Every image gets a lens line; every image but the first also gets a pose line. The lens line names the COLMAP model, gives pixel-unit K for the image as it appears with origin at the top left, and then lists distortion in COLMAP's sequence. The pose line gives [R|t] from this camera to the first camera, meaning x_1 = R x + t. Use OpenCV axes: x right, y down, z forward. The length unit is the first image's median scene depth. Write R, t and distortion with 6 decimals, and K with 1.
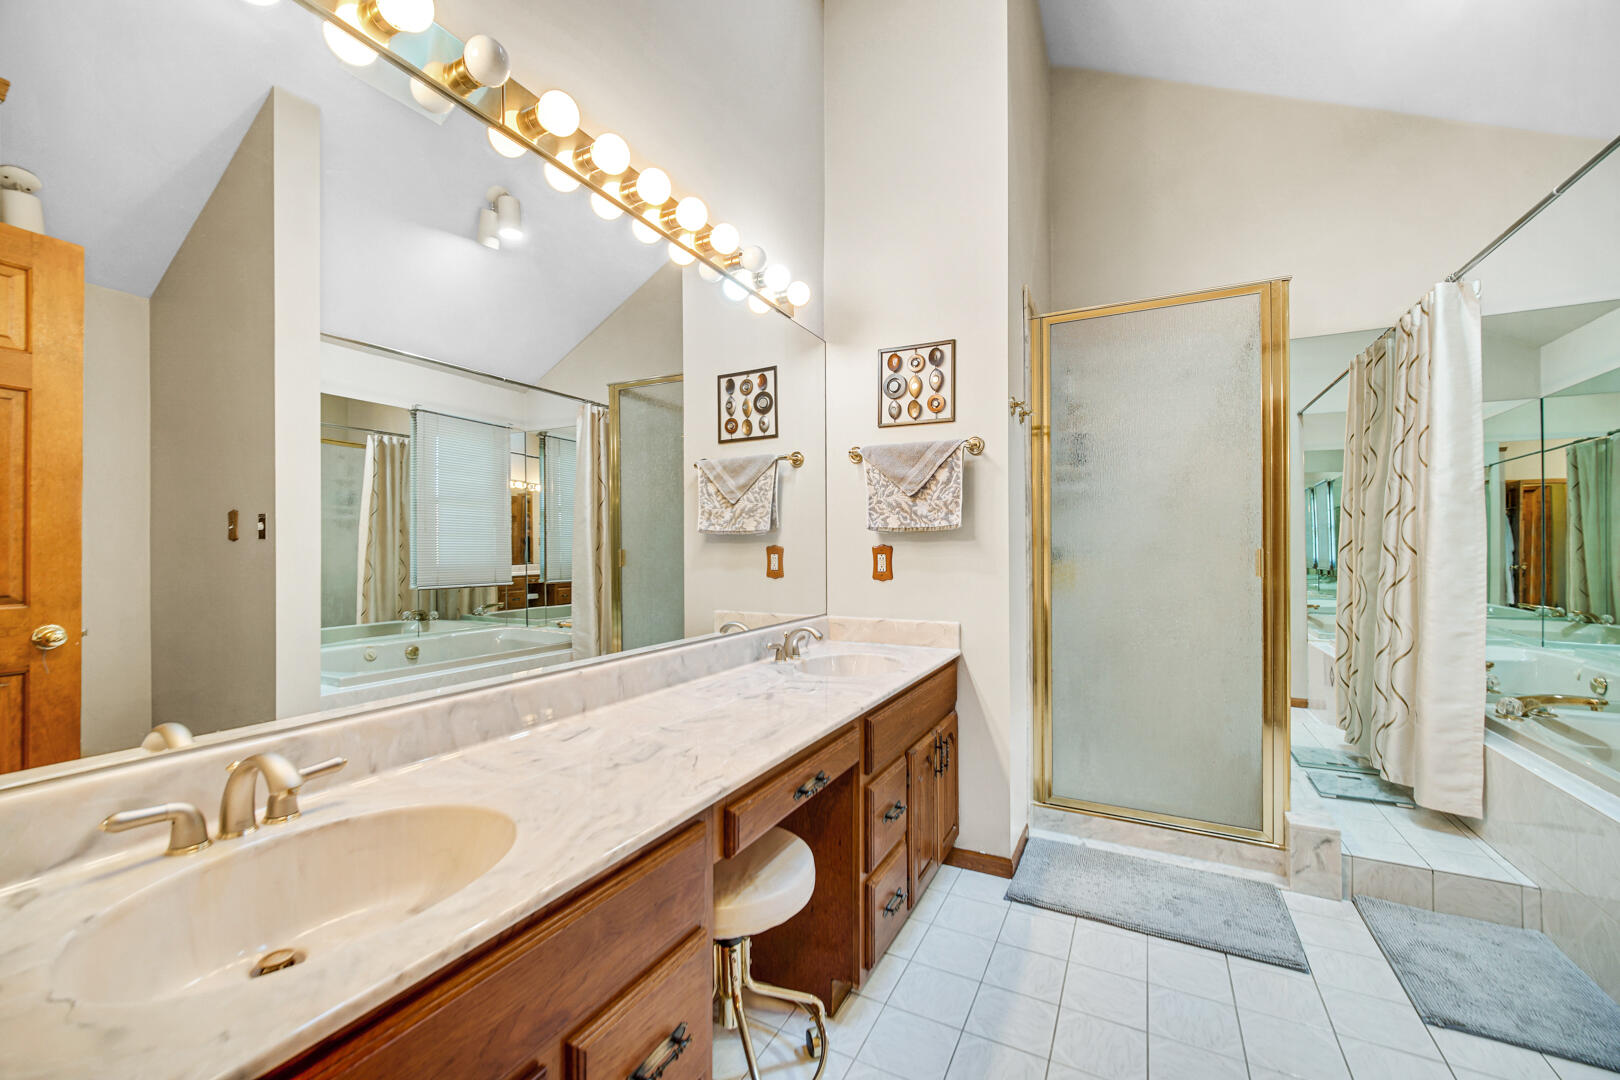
lens RADIAL K [[650.1, 0, 808.3], [0, 650.1, 544.3], [0, 0, 1]] dist [-0.000507, 0.000209]
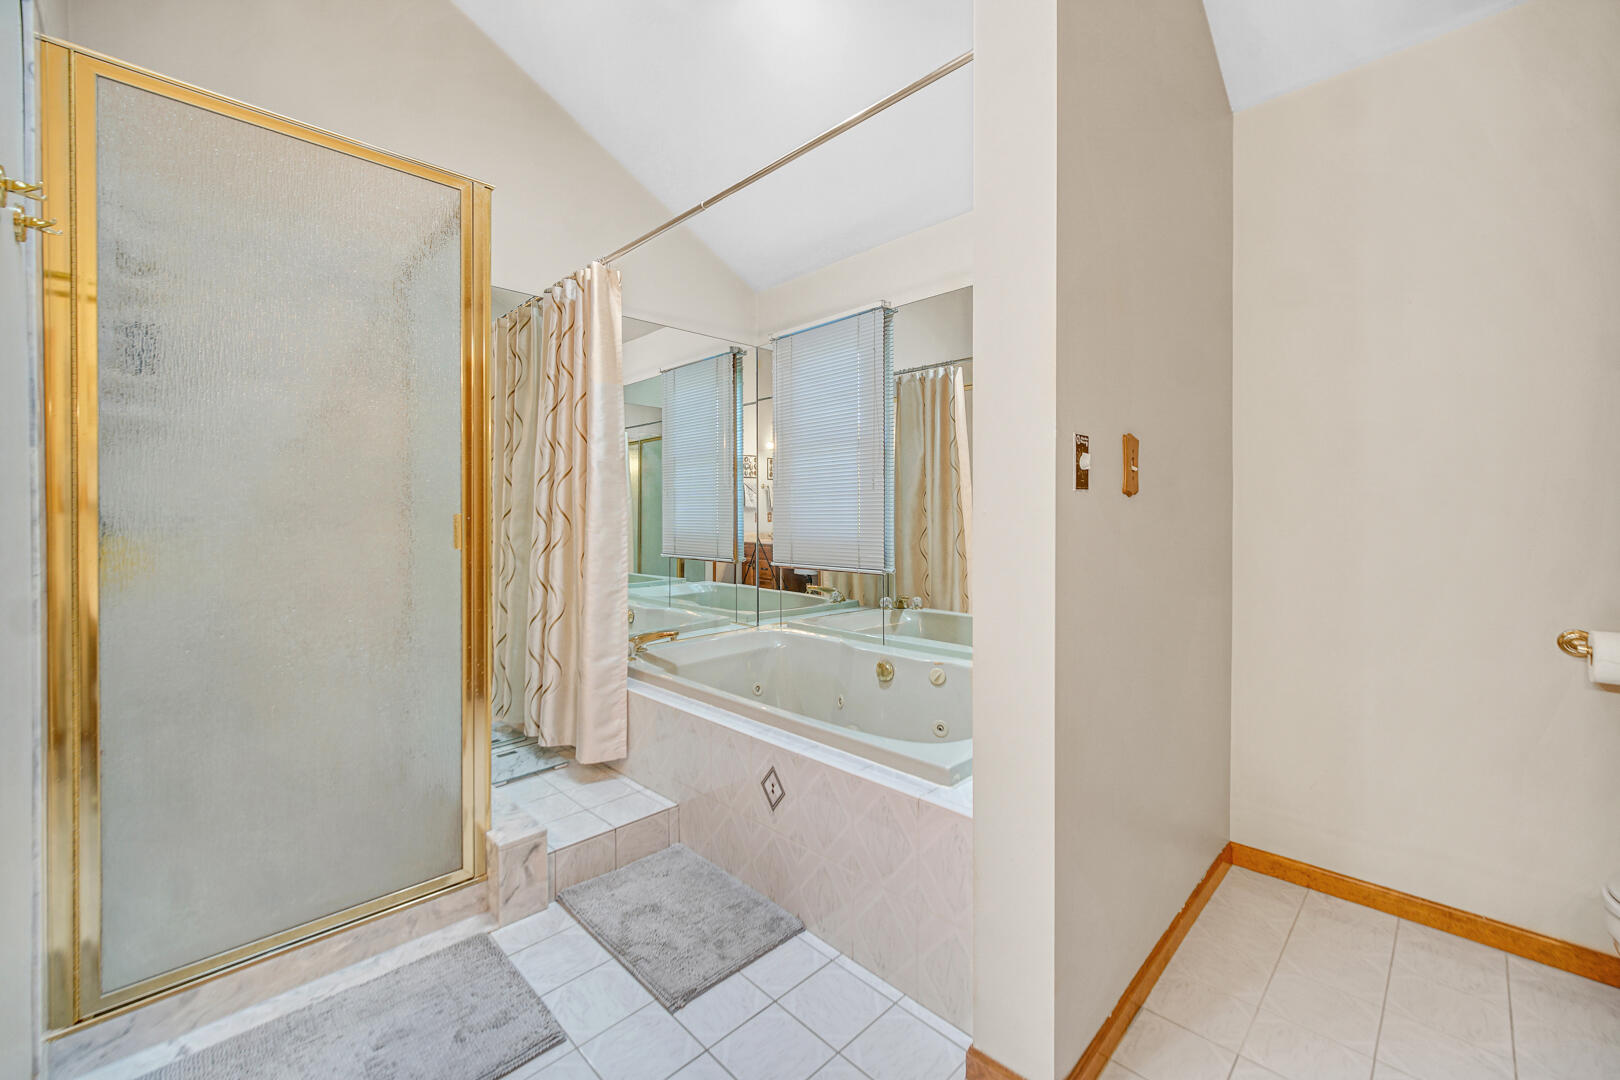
lens RADIAL K [[650.1, 0, 785.6], [0, 650.1, 514.9], [0, 0, 1]] dist [-0.000507, 0.000209]
pose [[0.326460, -0.001309, 0.945210, 0.076609], [0.001482, 0.999999, 0.000873, 0.008114], [-0.945210, 0.001116, 0.326461, 0.369254]]
